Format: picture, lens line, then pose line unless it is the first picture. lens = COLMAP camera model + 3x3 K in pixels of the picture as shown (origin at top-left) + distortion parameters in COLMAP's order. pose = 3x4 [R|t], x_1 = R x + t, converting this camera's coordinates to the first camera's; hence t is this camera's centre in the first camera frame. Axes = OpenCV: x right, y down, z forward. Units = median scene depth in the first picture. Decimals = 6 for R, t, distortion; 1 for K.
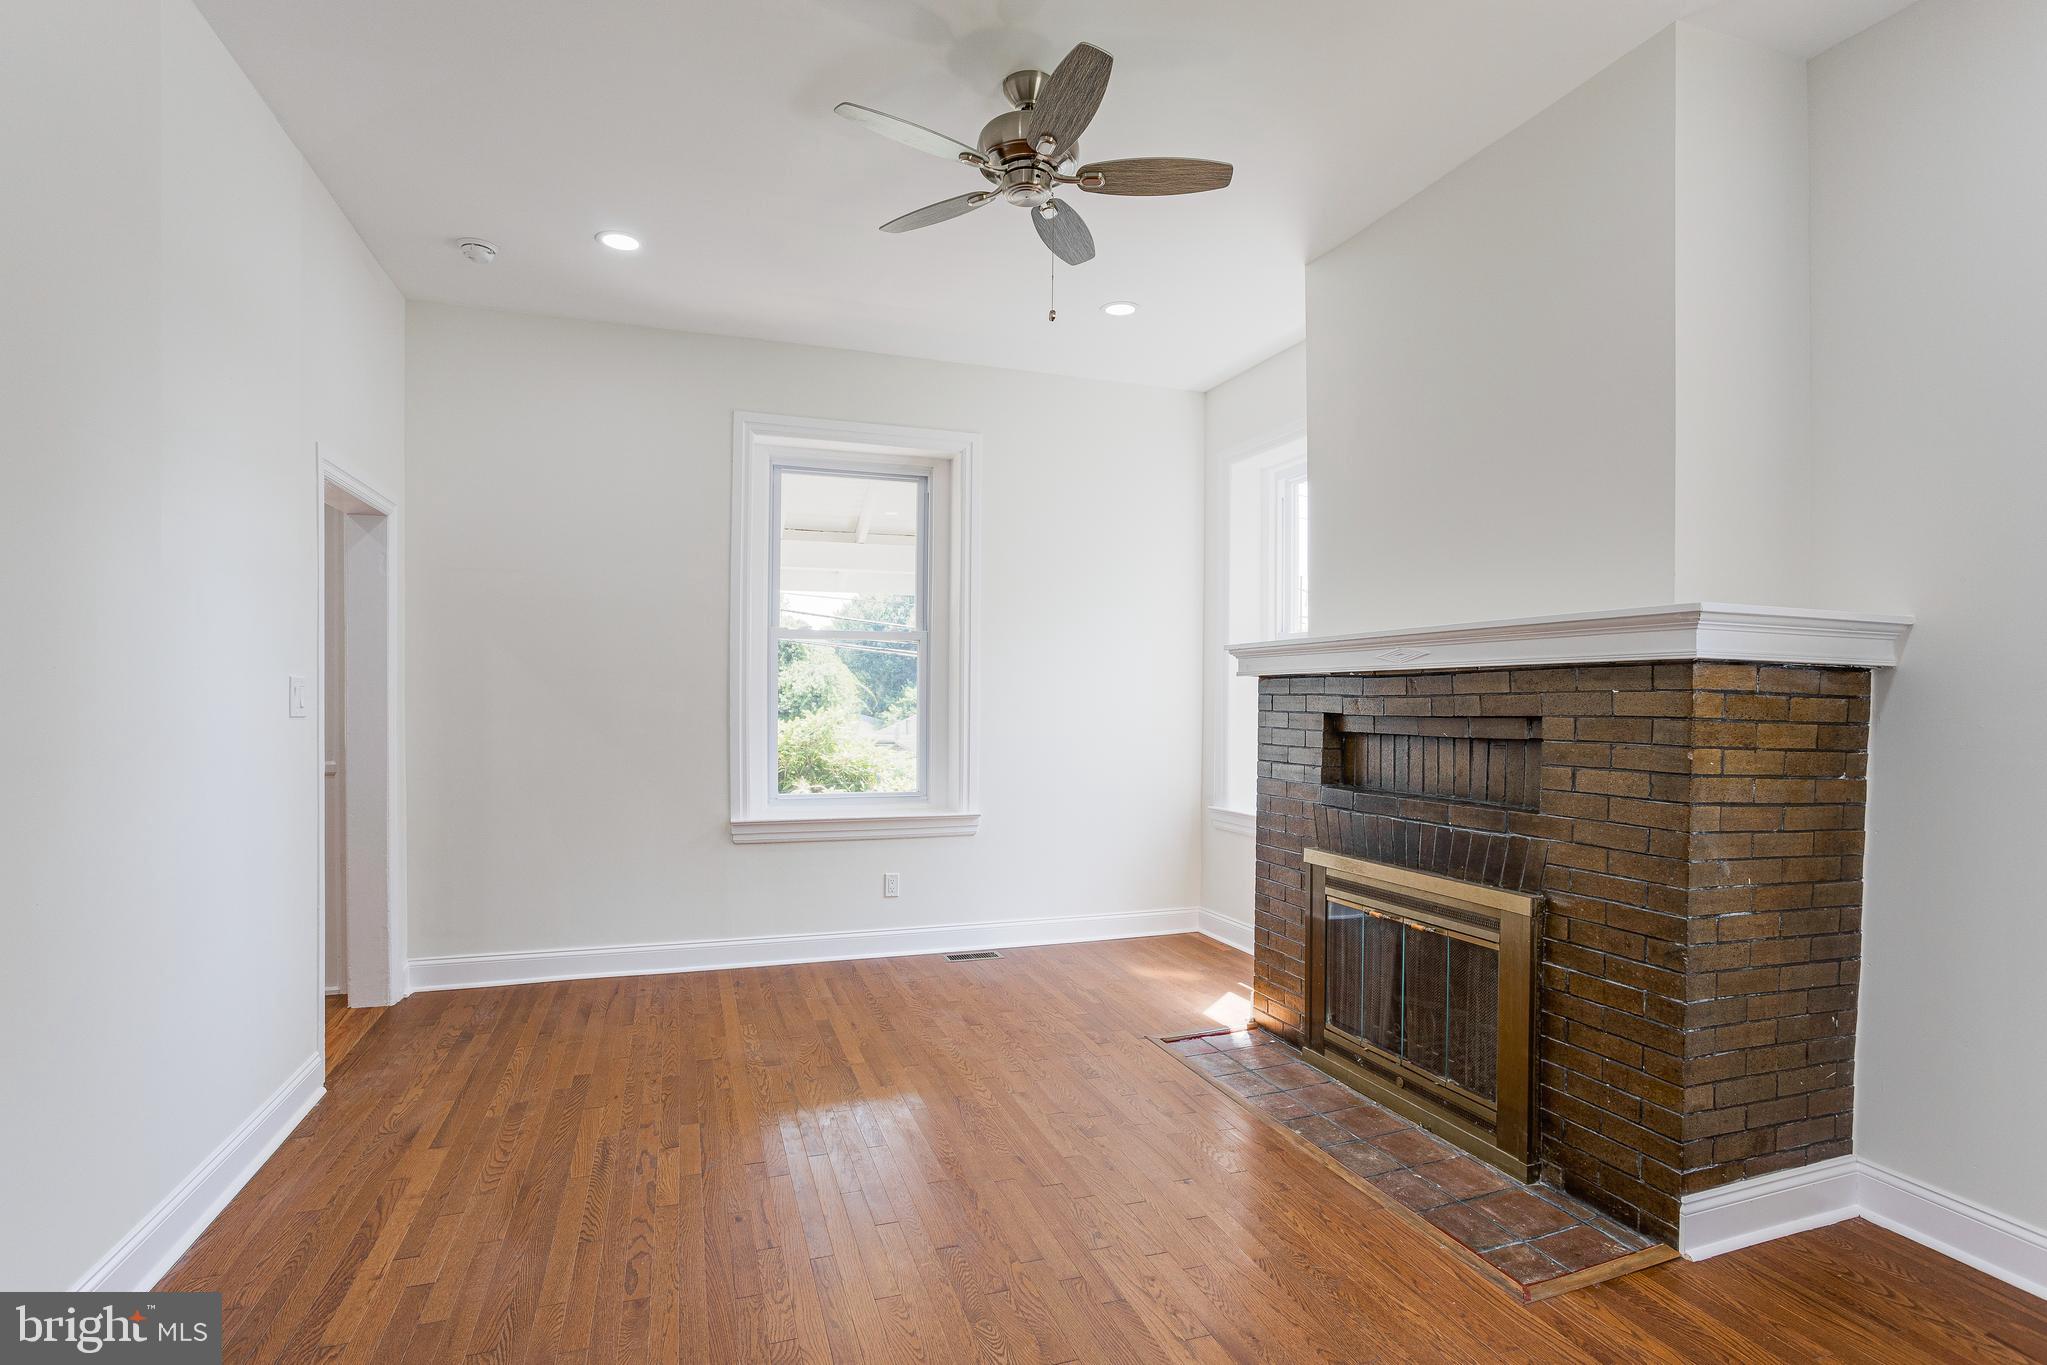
lens RADIAL K [[1048.0, 0, 1022.2], [0, 1048.0, 725.0], [0, 0, 1]] dist [-0.001377, -0.000082]
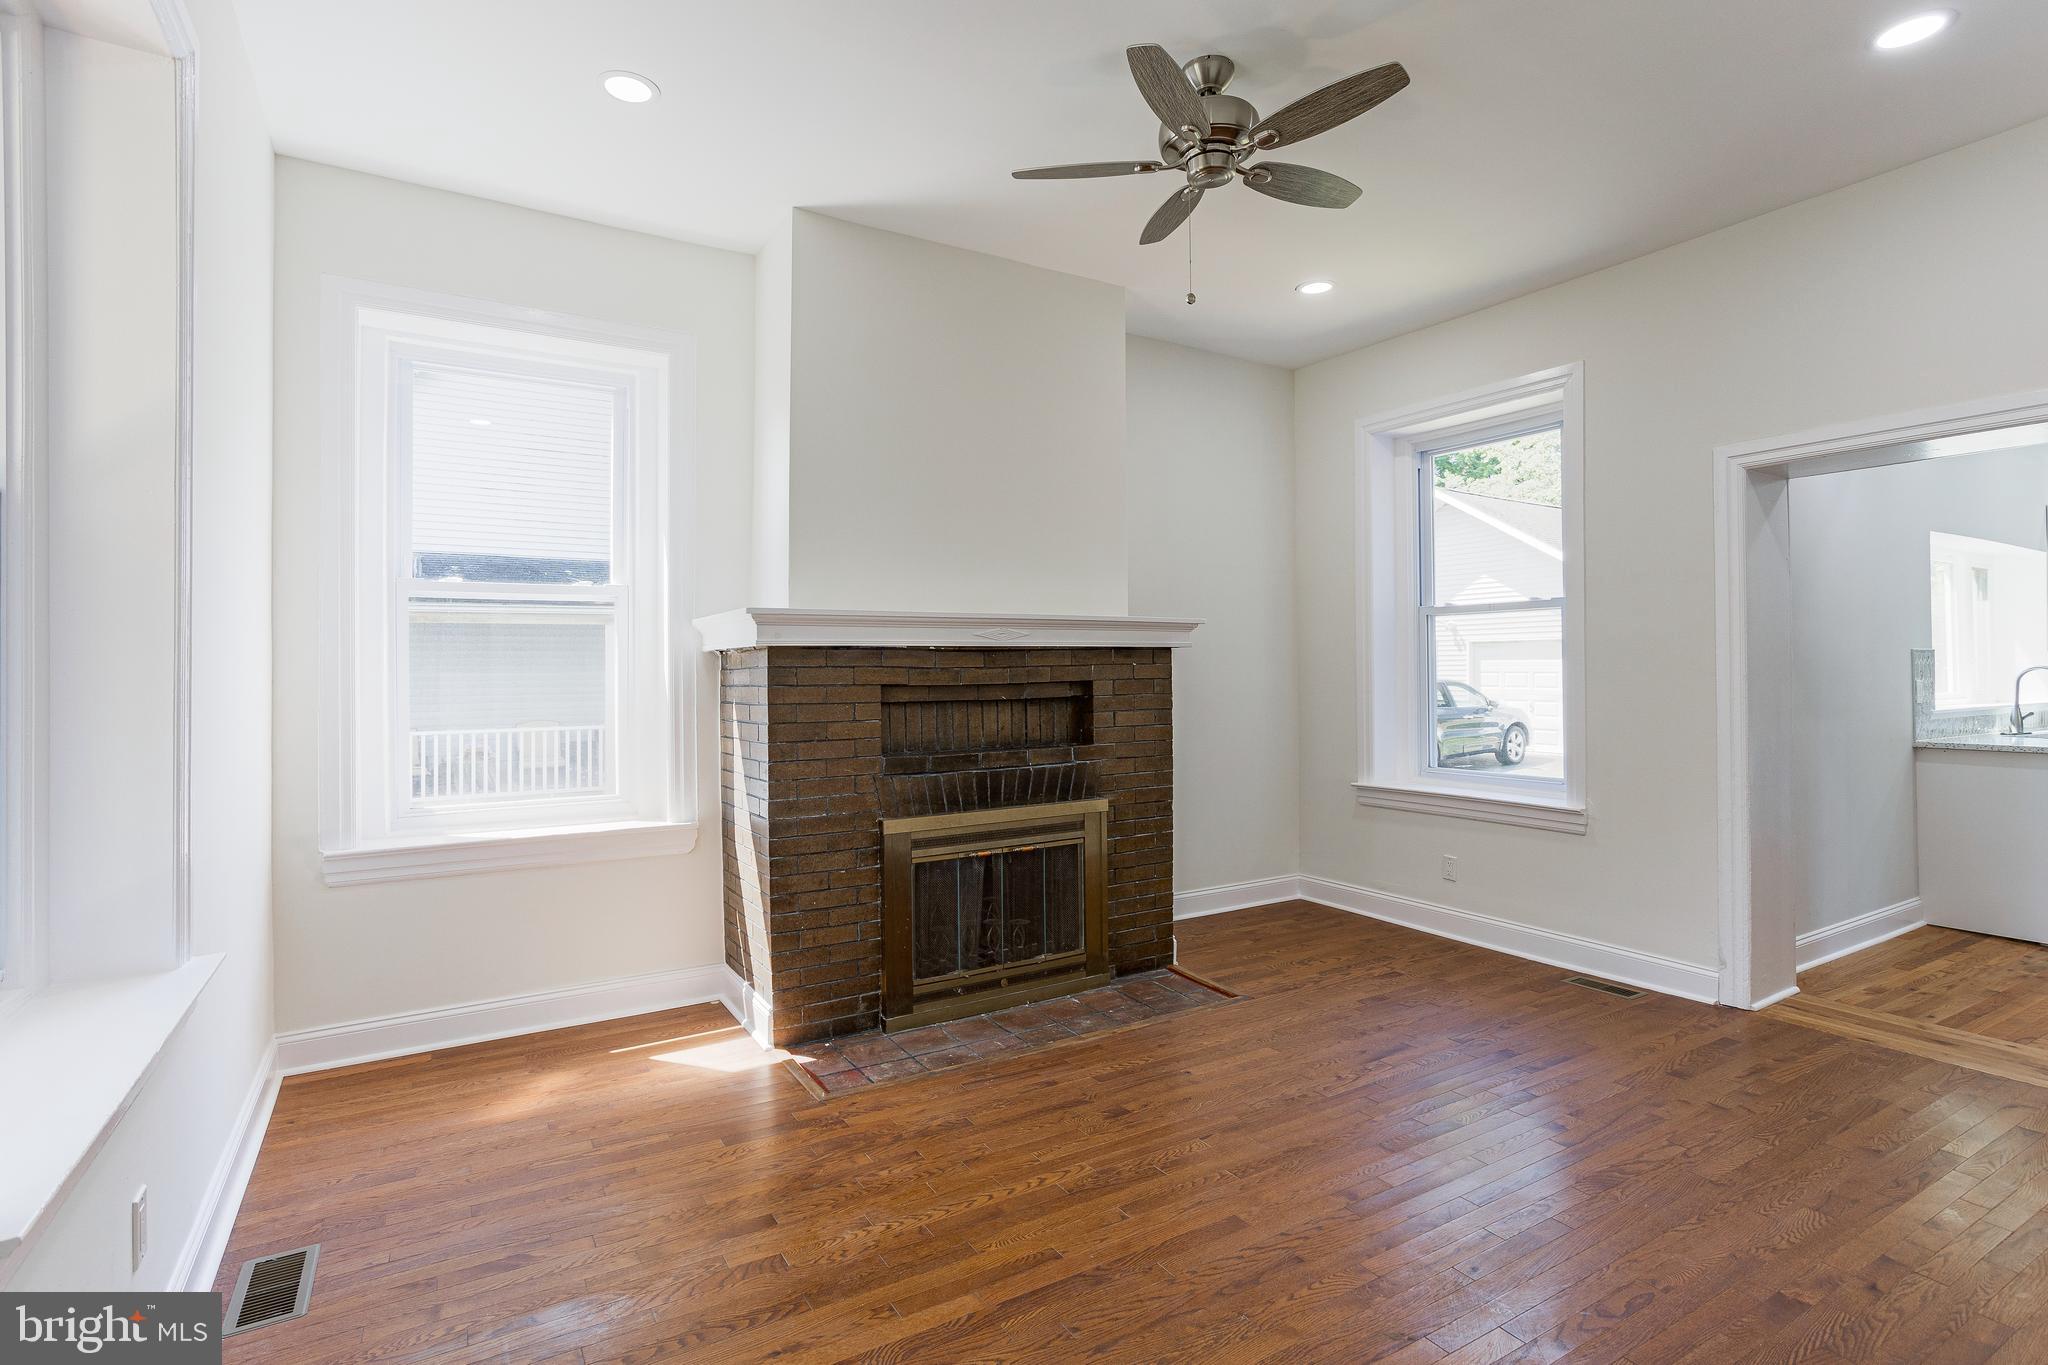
lens RADIAL K [[1011.7, 0, 1025.4], [0, 1011.7, 671.0], [0, 0, 1]] dist [-0.063356, 0.038053]
pose [[-0.222029, -0.002248, 0.975037, -0.801860], [0.034415, 0.999356, 0.010140, -0.035313], [-0.974433, 0.035807, -0.221809, 1.239719]]
